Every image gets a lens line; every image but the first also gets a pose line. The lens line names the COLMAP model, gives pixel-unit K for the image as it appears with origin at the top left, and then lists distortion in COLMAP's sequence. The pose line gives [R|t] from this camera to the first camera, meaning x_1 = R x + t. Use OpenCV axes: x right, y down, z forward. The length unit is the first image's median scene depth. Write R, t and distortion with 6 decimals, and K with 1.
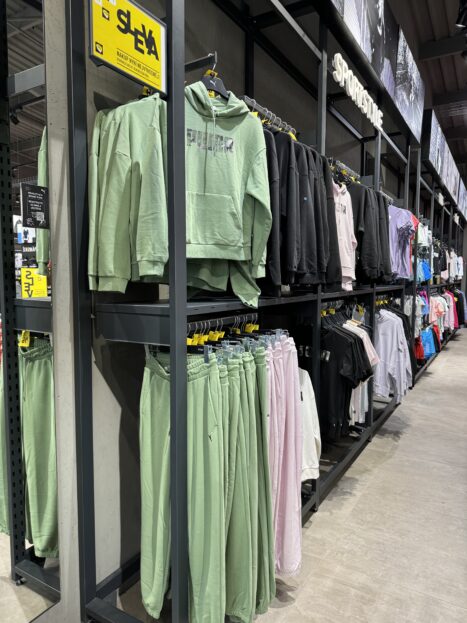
lens RADIAL K [[444.9, 0, 233.5], [0, 444.9, 311.5], [0, 0, 1]] dist [0.003106, -0.007731]
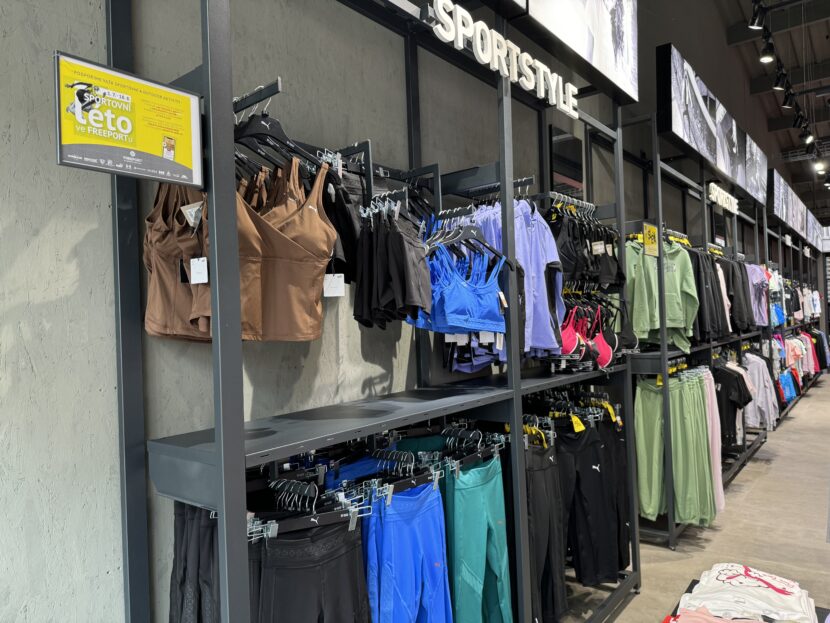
lens RADIAL K [[592.7, 0, 415.0], [0, 592.7, 311.5], [0, 0, 1]] dist [0.003106, -0.007731]
pose [[0.990819, -0.039871, -0.129180, -0.251755], [0.027919, 0.995270, -0.093048, 0.005000], [0.132279, 0.088587, 0.987246, -0.519513]]
